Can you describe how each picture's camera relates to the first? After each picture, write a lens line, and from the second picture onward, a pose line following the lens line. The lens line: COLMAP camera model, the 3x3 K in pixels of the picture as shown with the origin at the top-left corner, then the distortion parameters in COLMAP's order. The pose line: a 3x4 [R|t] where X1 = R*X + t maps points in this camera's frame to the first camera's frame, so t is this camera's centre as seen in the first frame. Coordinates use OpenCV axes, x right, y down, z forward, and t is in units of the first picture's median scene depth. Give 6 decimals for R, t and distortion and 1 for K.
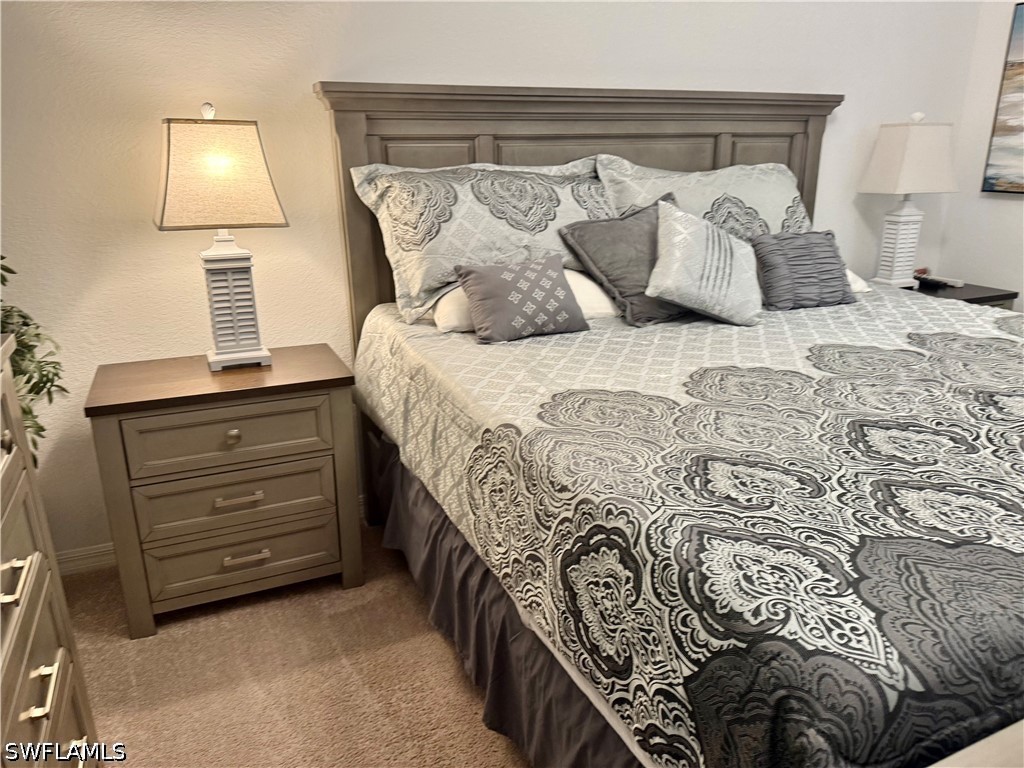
lens RADIAL K [[725.4, 0, 491.4], [0, 725.4, 374.5], [0, 0, 1]] dist [0.060849, -0.095105]
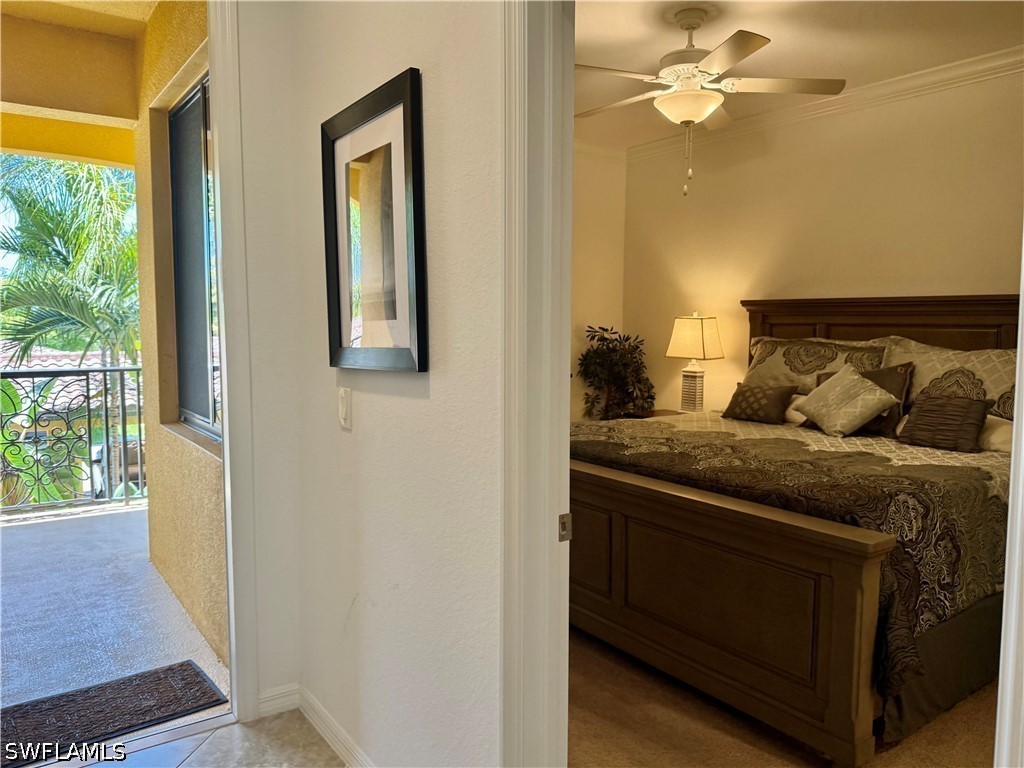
lens RADIAL K [[765.2, 0, 512.0], [0, 765.2, 384.0], [0, 0, 1]] dist [0.103783, -0.215245]
pose [[0.212649, 0.091675, -0.972819, 2.033671], [-0.291222, 0.956289, 0.026459, -0.013126], [0.932722, 0.277680, 0.230052, -0.138830]]
